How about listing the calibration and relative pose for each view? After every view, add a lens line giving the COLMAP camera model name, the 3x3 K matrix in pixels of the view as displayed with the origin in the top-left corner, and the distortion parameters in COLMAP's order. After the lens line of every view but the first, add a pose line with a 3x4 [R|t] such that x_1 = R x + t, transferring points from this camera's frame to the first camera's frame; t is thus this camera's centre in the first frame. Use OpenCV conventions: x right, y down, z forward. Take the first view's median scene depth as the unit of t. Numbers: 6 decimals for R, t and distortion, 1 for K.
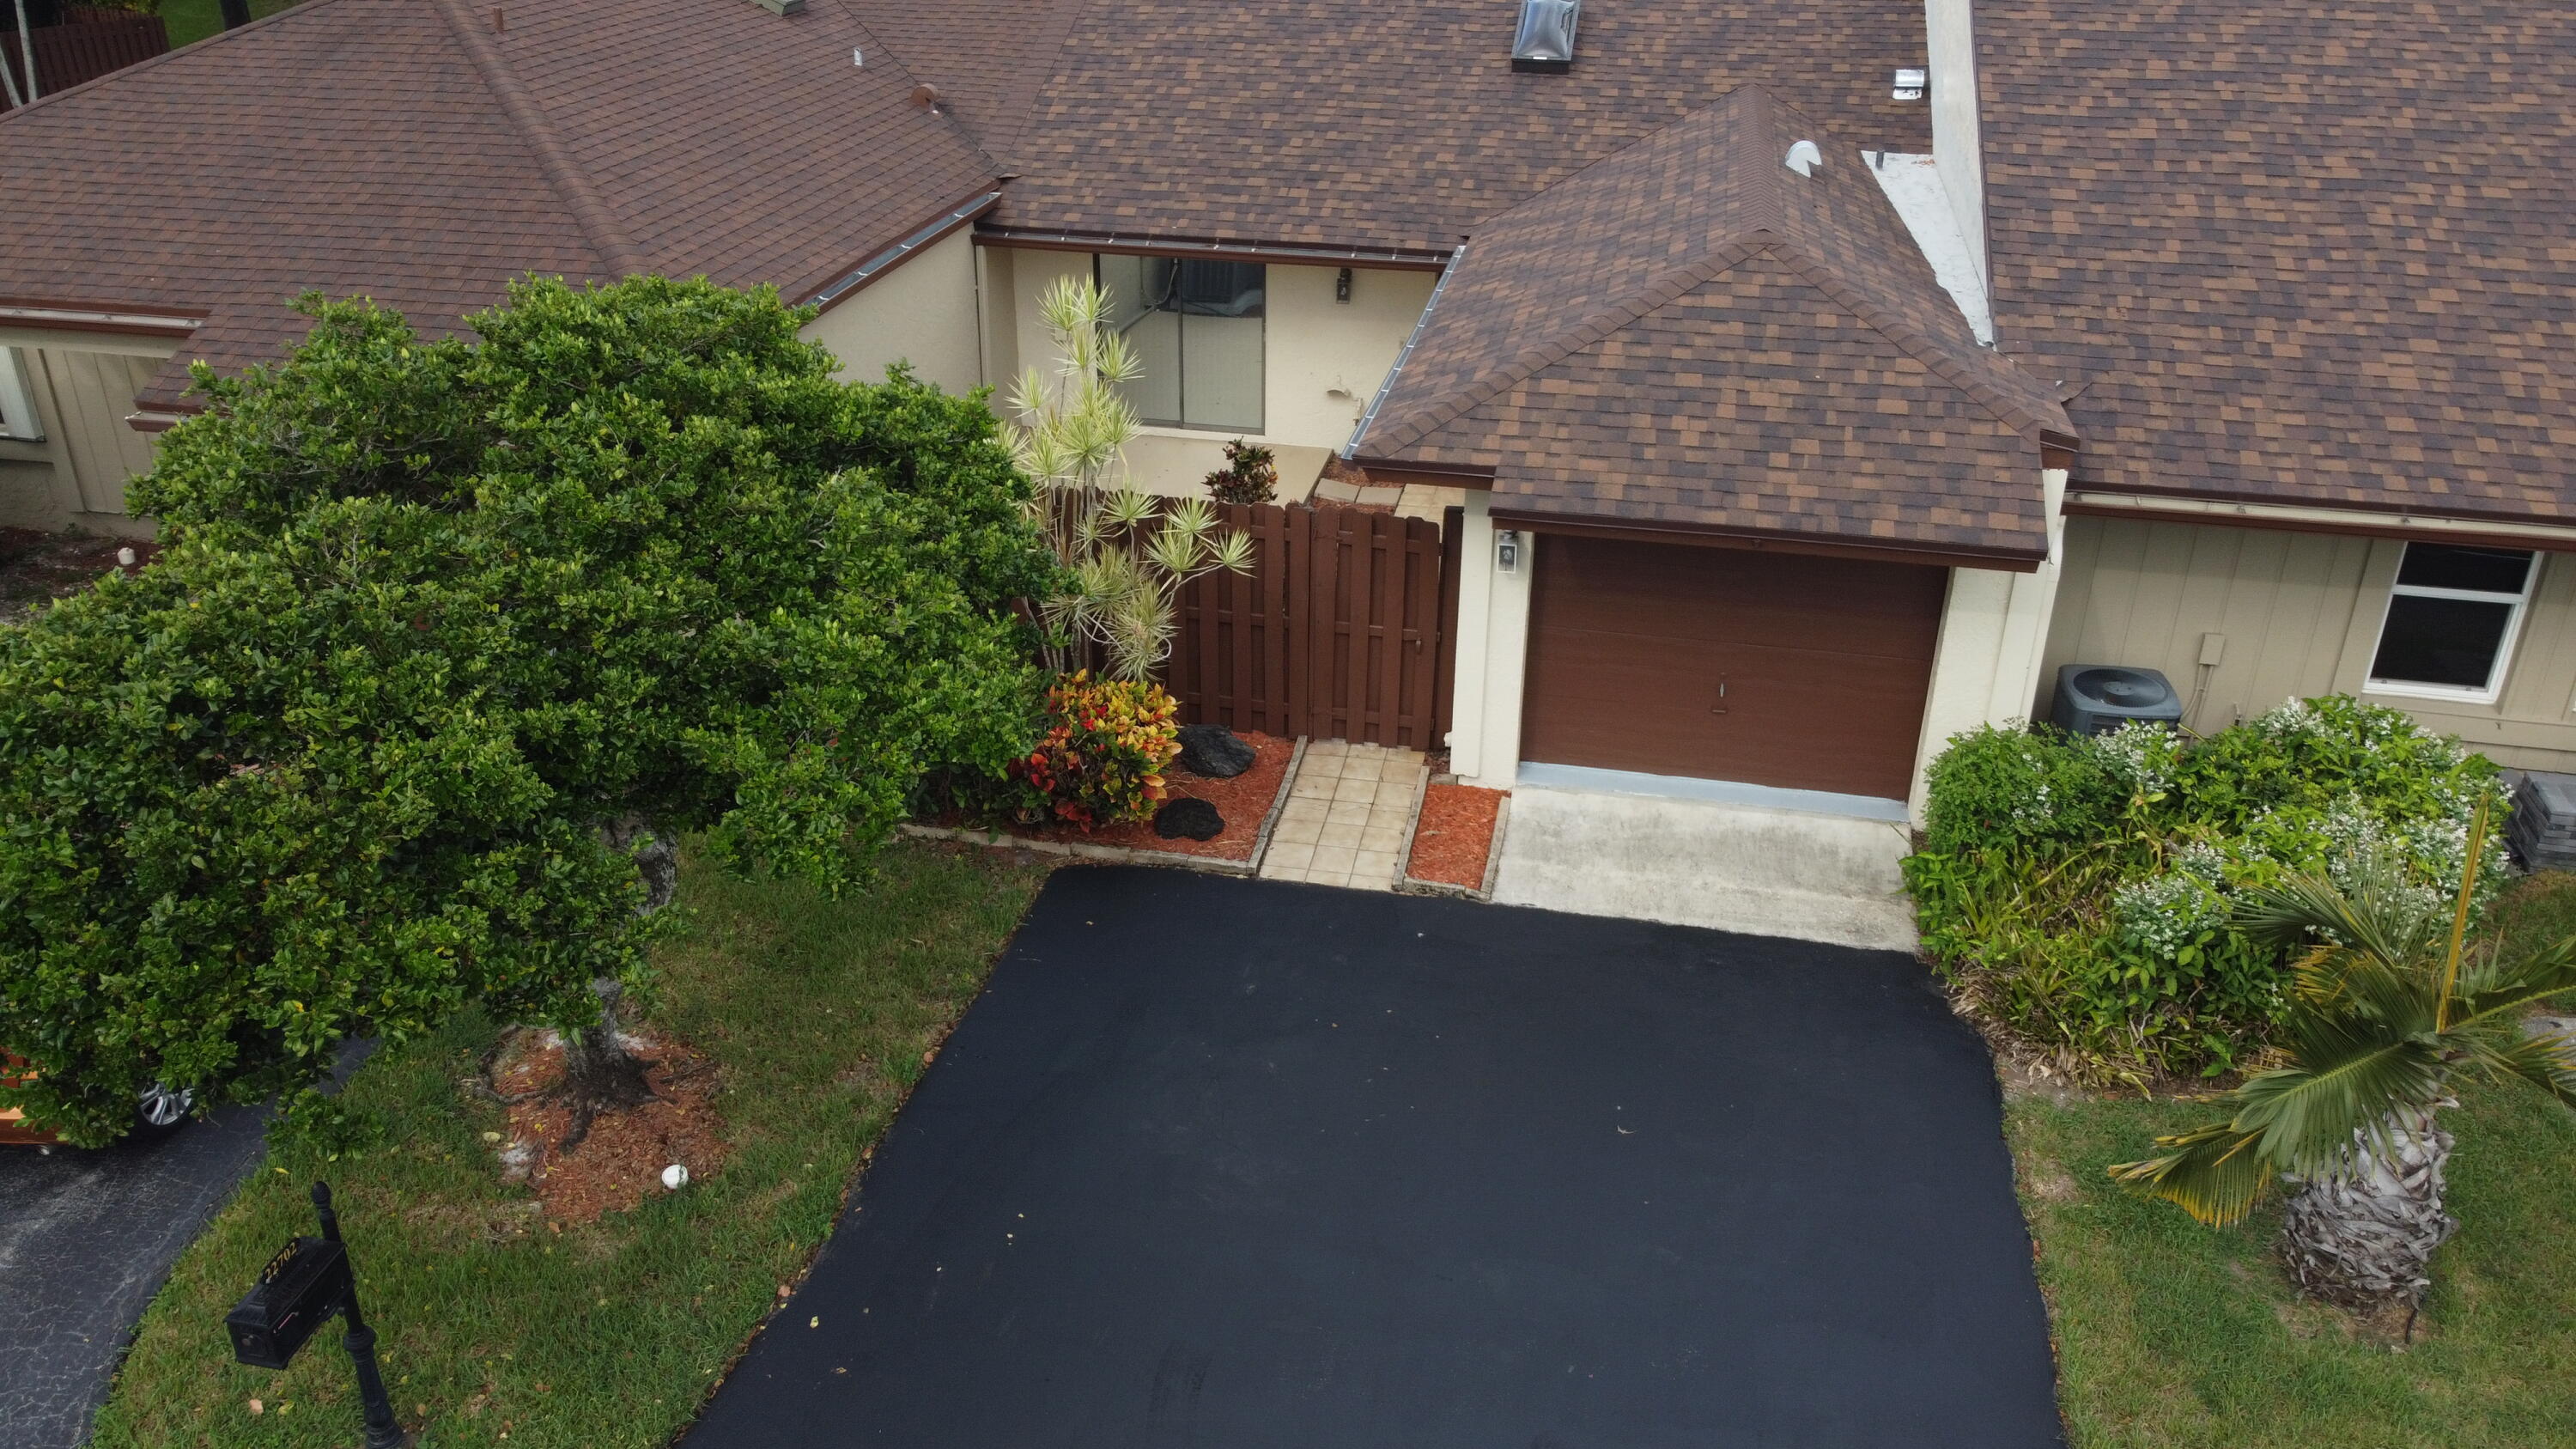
lens RADIAL K [[1951.3, 0, 1279.0], [0, 1951.3, 725.8], [0, 0, 1]] dist [0.003766, -0.003037]
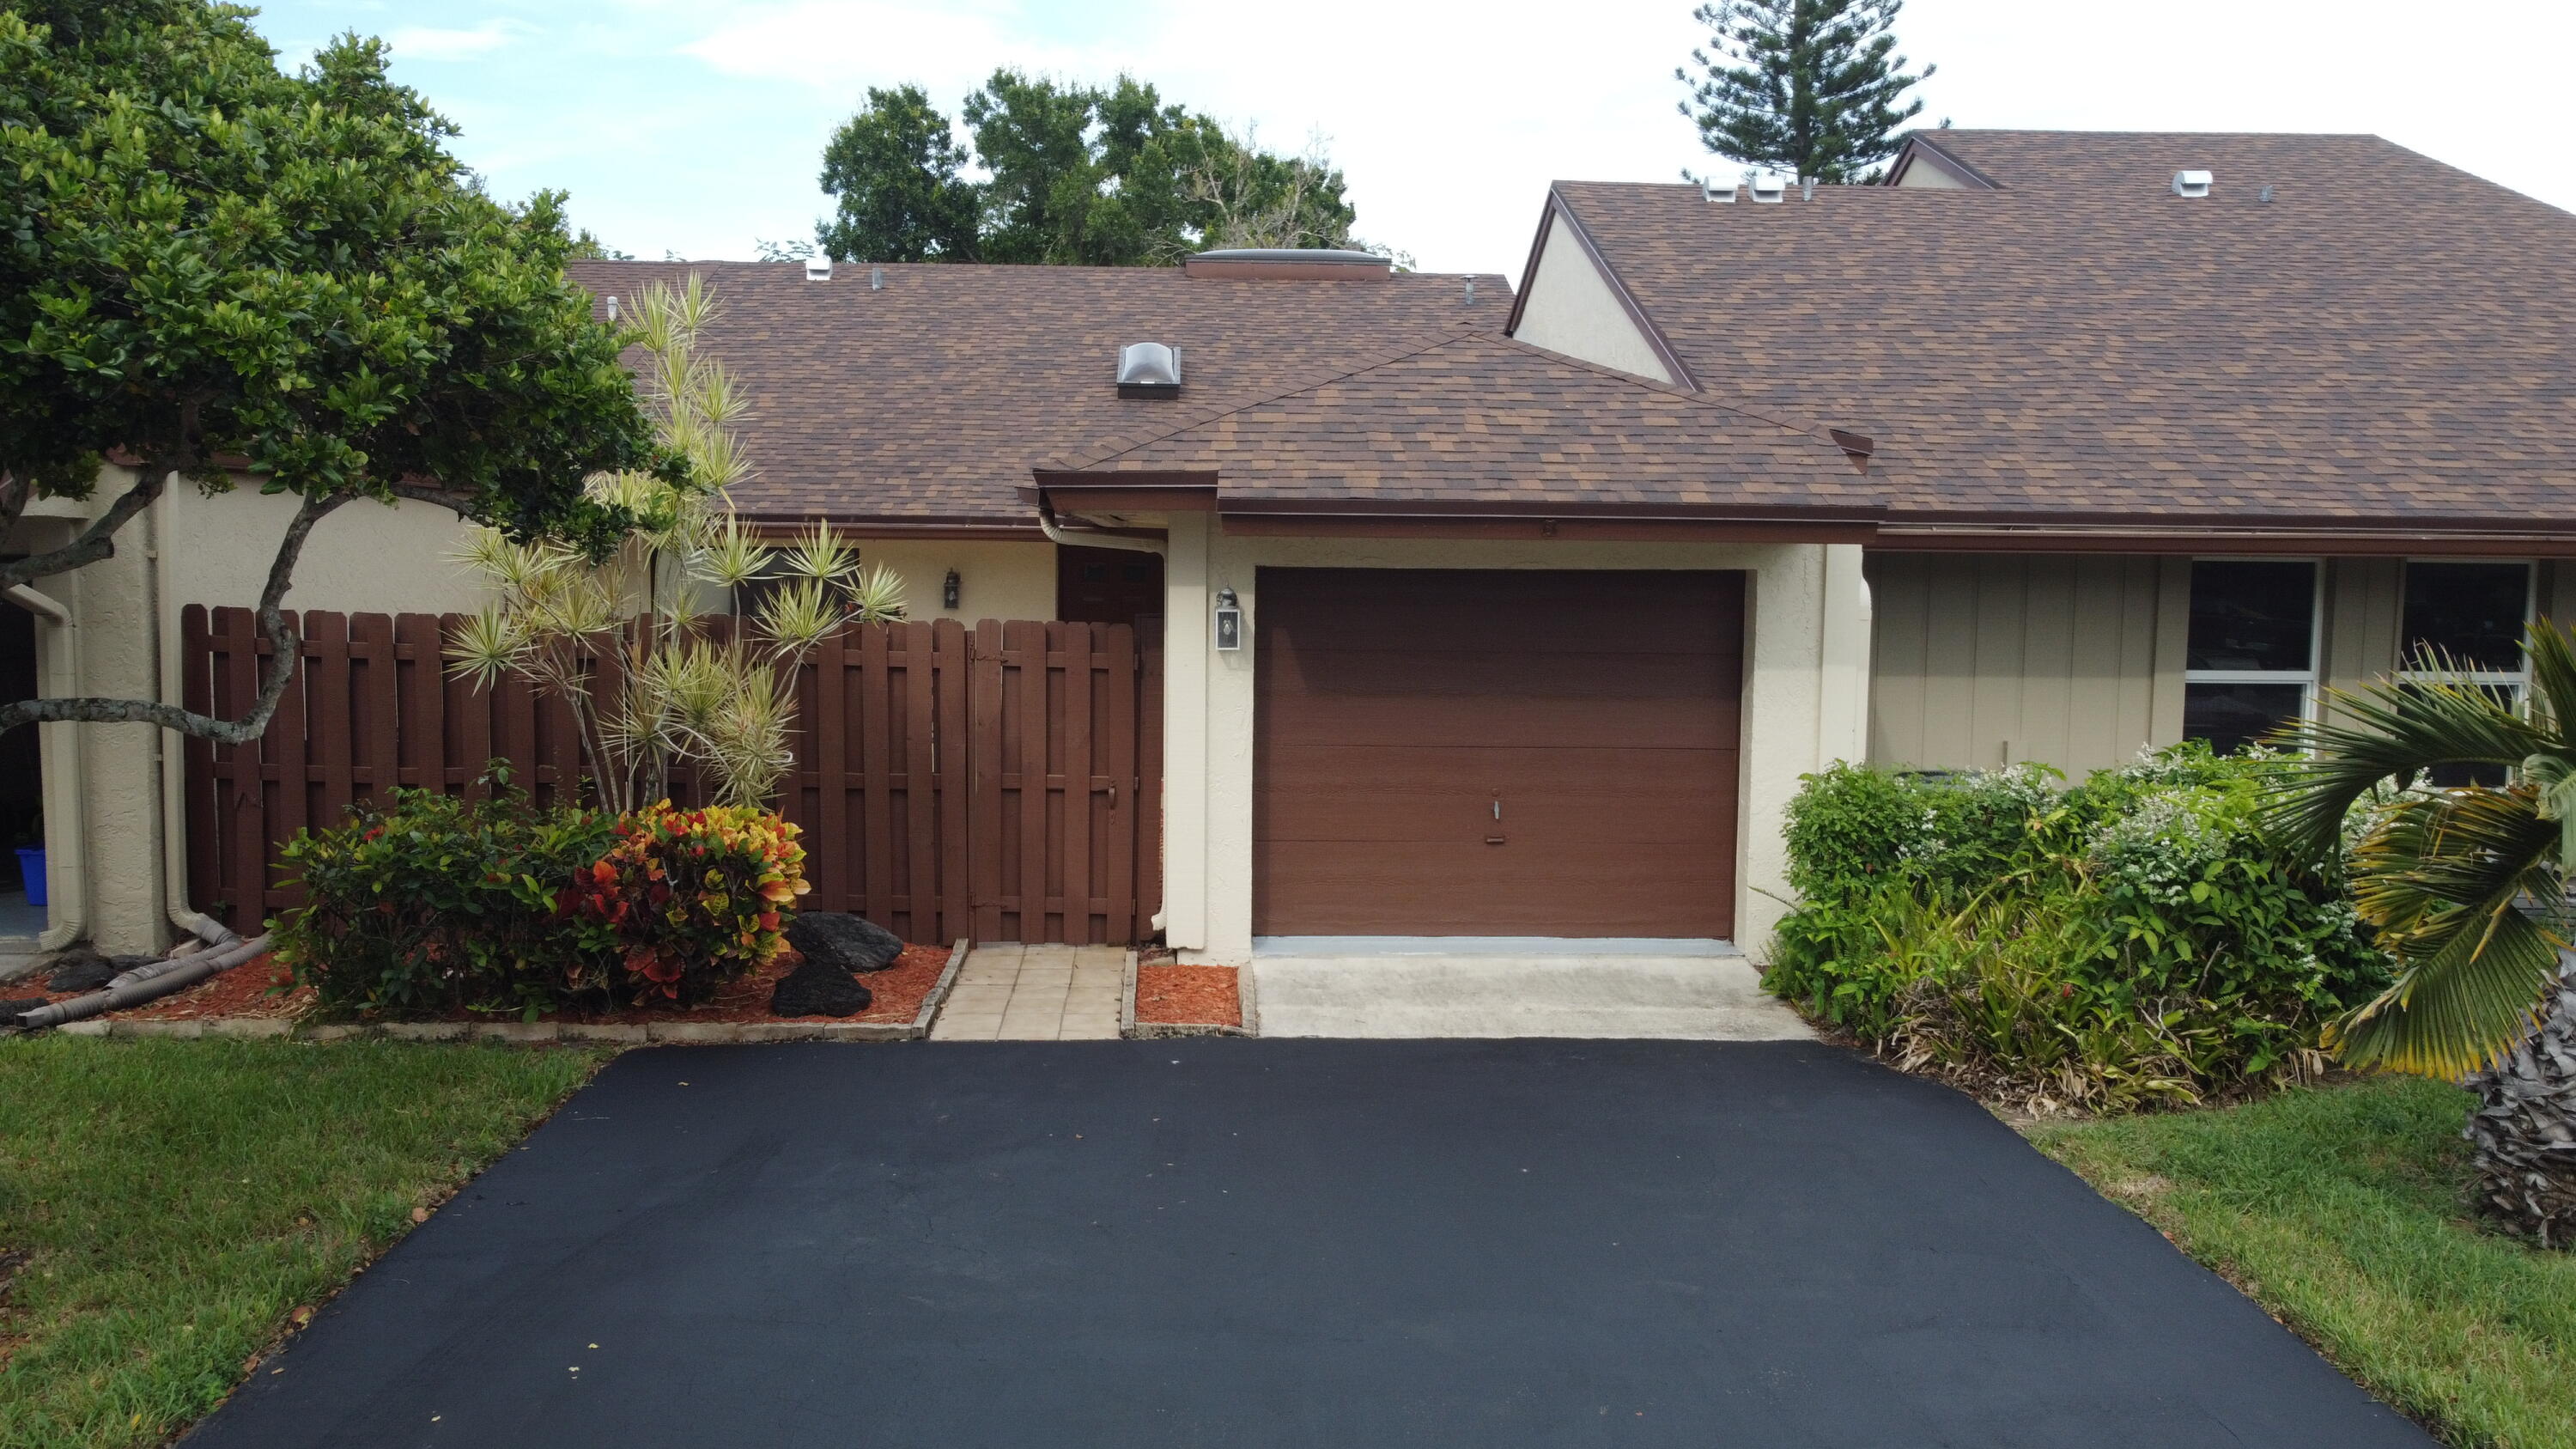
lens RADIAL K [[1951.3, 0, 1274.4], [0, 1951.3, 733.0], [0, 0, 1]] dist [0.003766, -0.003037]
pose [[0.970439, -0.020589, 0.240465, -0.039805], [0.107231, 0.929392, -0.353174, 0.166166], [-0.216215, 0.368519, 0.904127, 0.208112]]
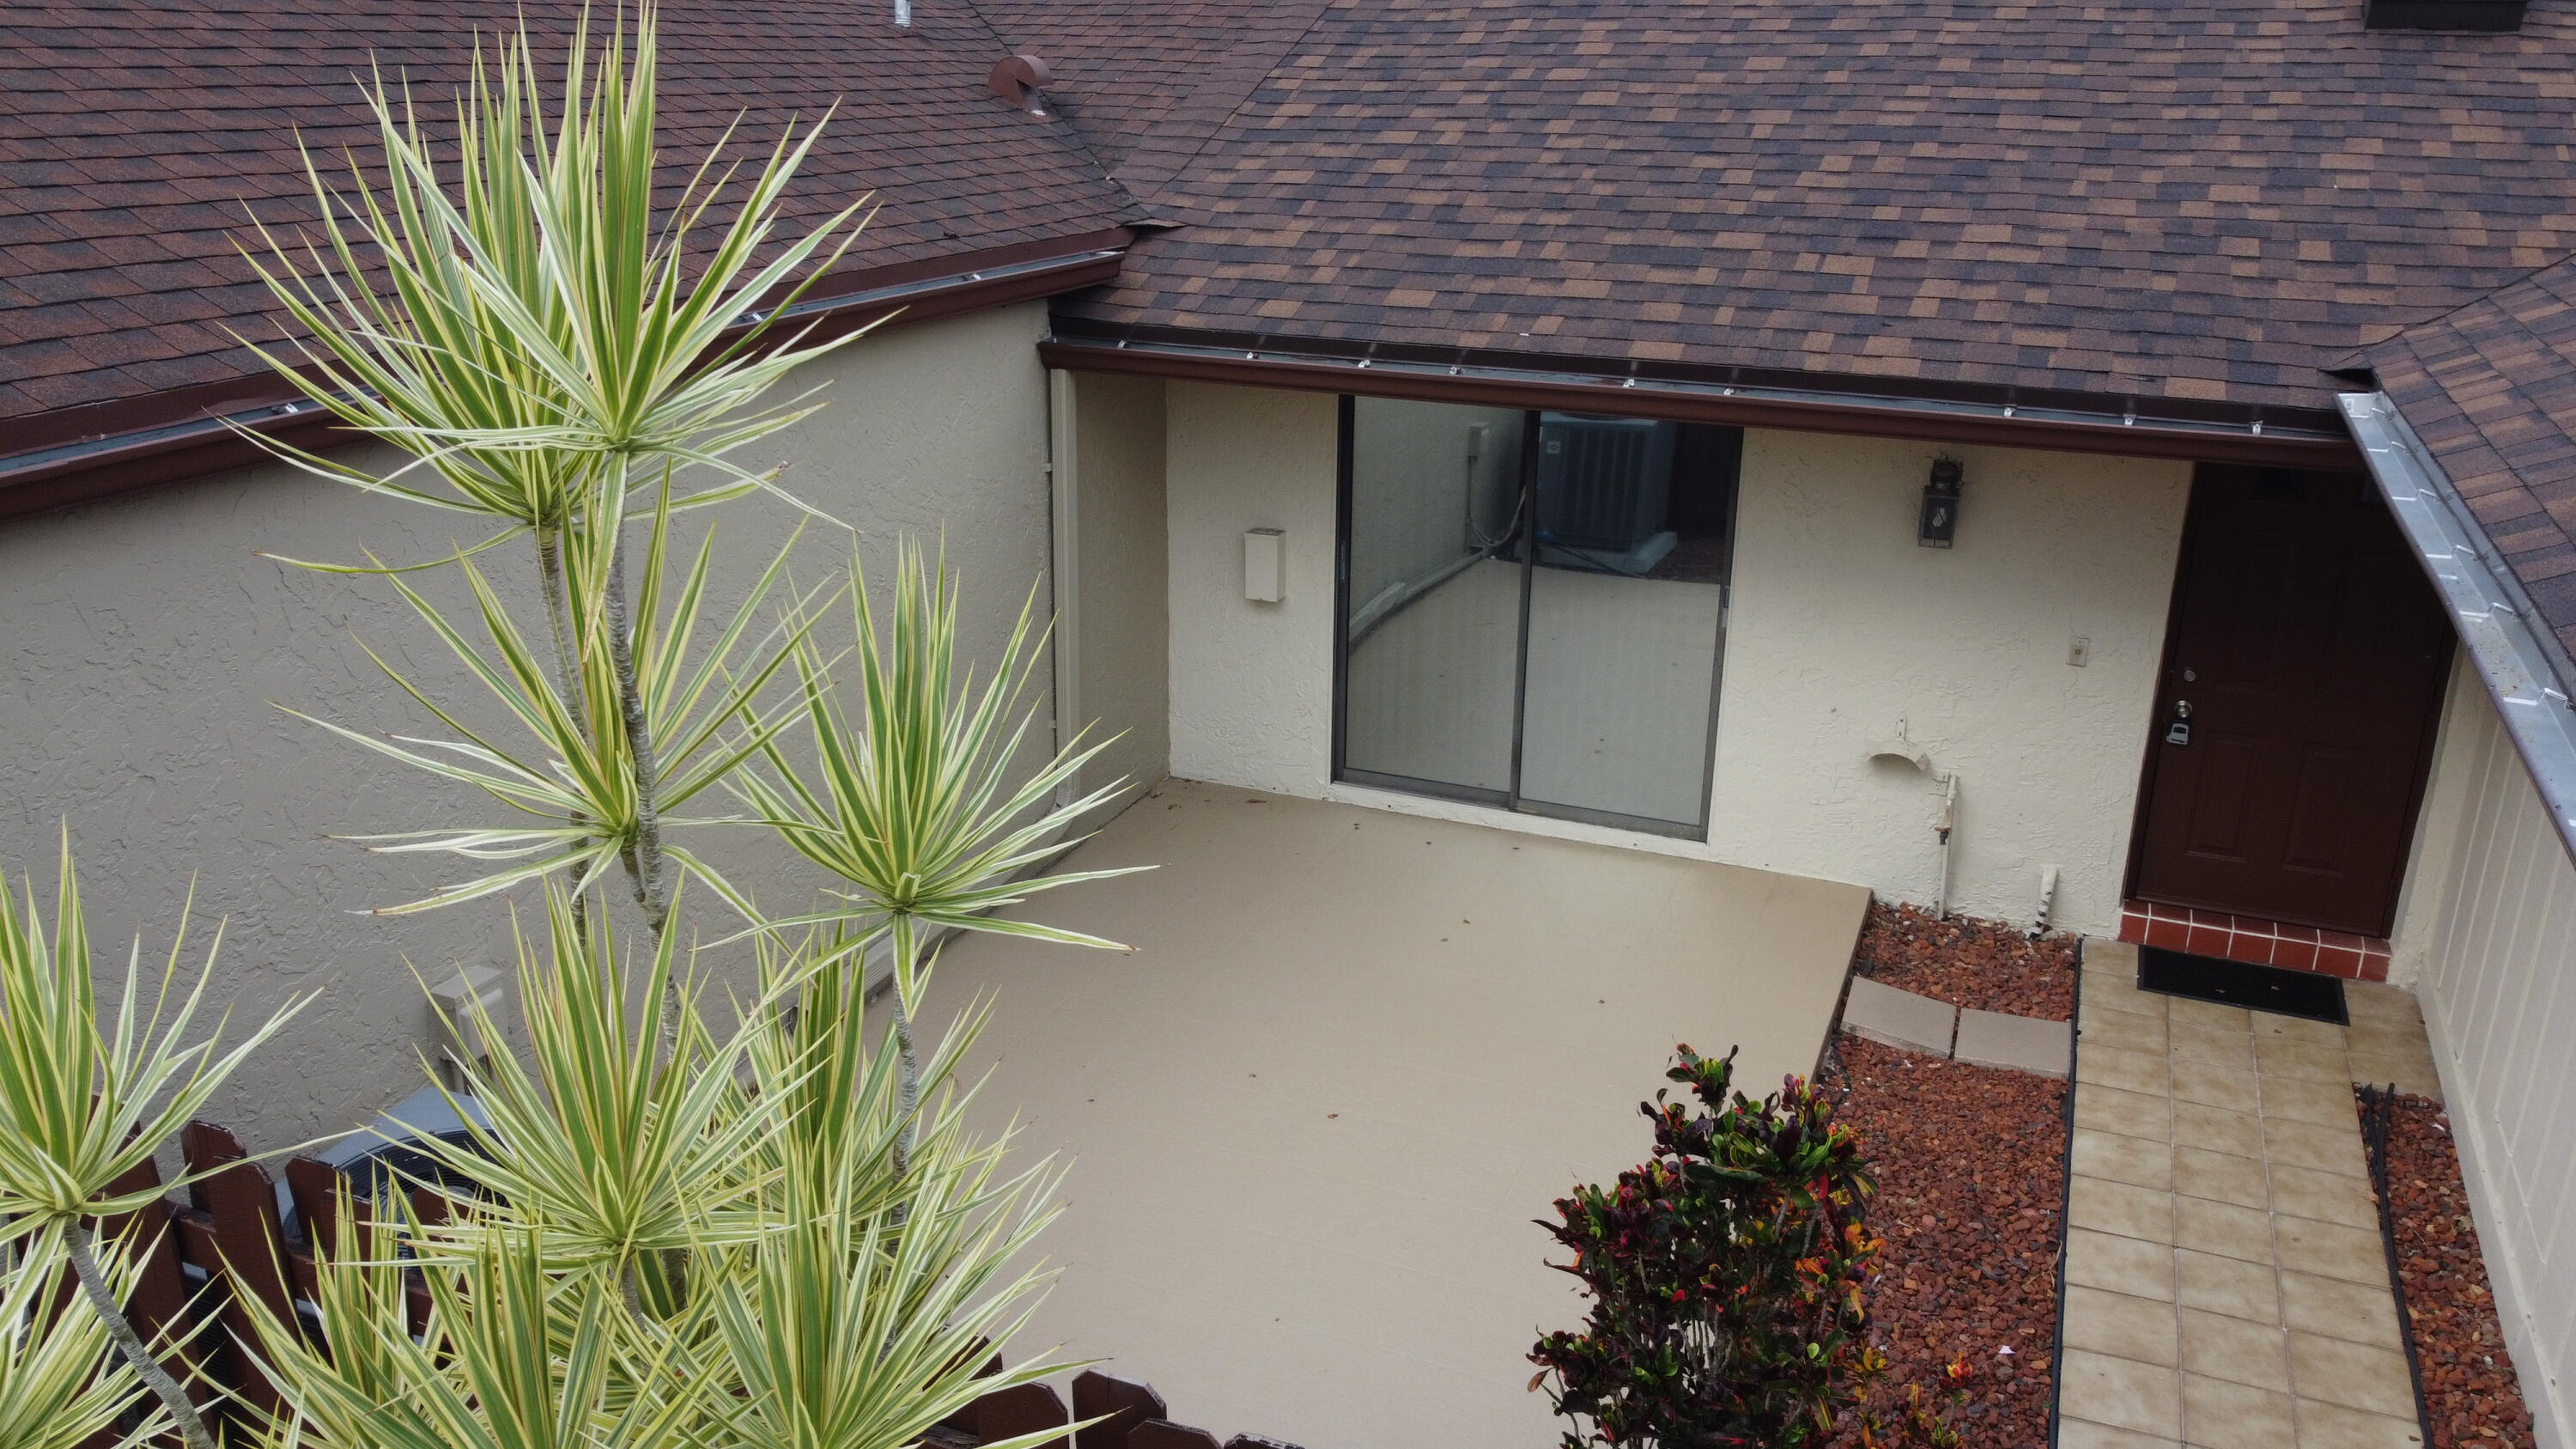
lens RADIAL K [[1951.3, 0, 1288.7], [0, 1951.3, 735.8], [0, 0, 1]] dist [0.003766, -0.003037]
pose [[0.982354, 0.065512, -0.175183, -0.025979], [-0.087812, 0.988547, -0.122734, -0.122189], [0.165136, 0.135952, 0.976856, 0.617207]]
